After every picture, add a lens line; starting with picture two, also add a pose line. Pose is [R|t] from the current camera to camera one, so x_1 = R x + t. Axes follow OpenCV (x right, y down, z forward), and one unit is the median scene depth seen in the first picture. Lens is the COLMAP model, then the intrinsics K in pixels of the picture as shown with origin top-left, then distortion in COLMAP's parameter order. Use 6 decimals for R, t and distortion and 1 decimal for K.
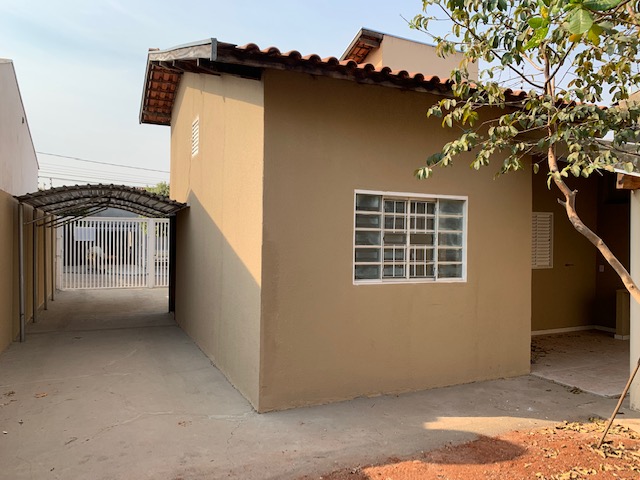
lens RADIAL K [[495.9, 0, 321.1], [0, 495.9, 244.7], [0, 0, 1]] dist [0.036339, -0.024480]
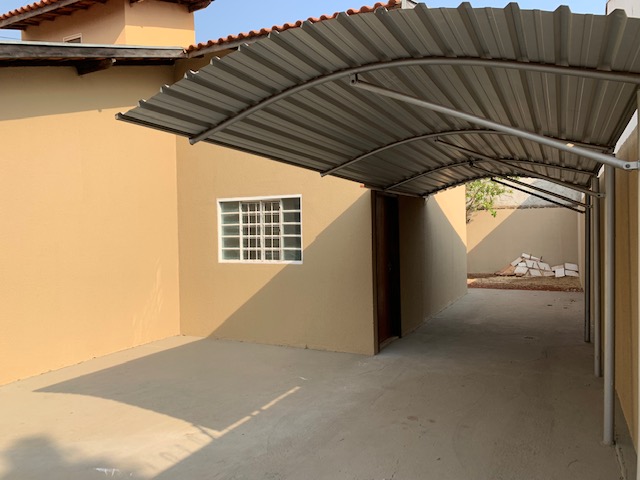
lens RADIAL K [[495.9, 0, 308.9], [0, 495.9, 241.1], [0, 0, 1]] dist [0.036339, -0.024480]
pose [[0.574018, -0.001854, -0.818841, 1.705312], [0.012463, 0.999901, 0.006472, 0.012245], [0.818748, -0.013920, 0.573984, 0.434117]]
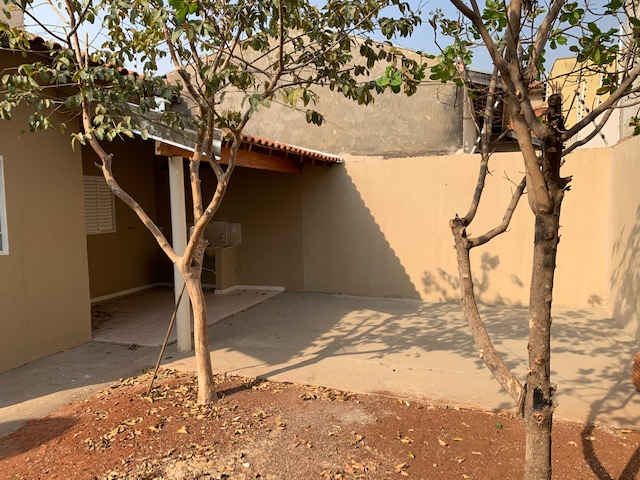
lens RADIAL K [[495.9, 0, 319.4], [0, 495.9, 243.1], [0, 0, 1]] dist [0.036339, -0.024480]
pose [[0.701398, -0.077728, 0.708519, 0.065512], [0.030288, 0.996389, 0.079325, 0.002388], [-0.712126, -0.034179, 0.701219, -0.009211]]
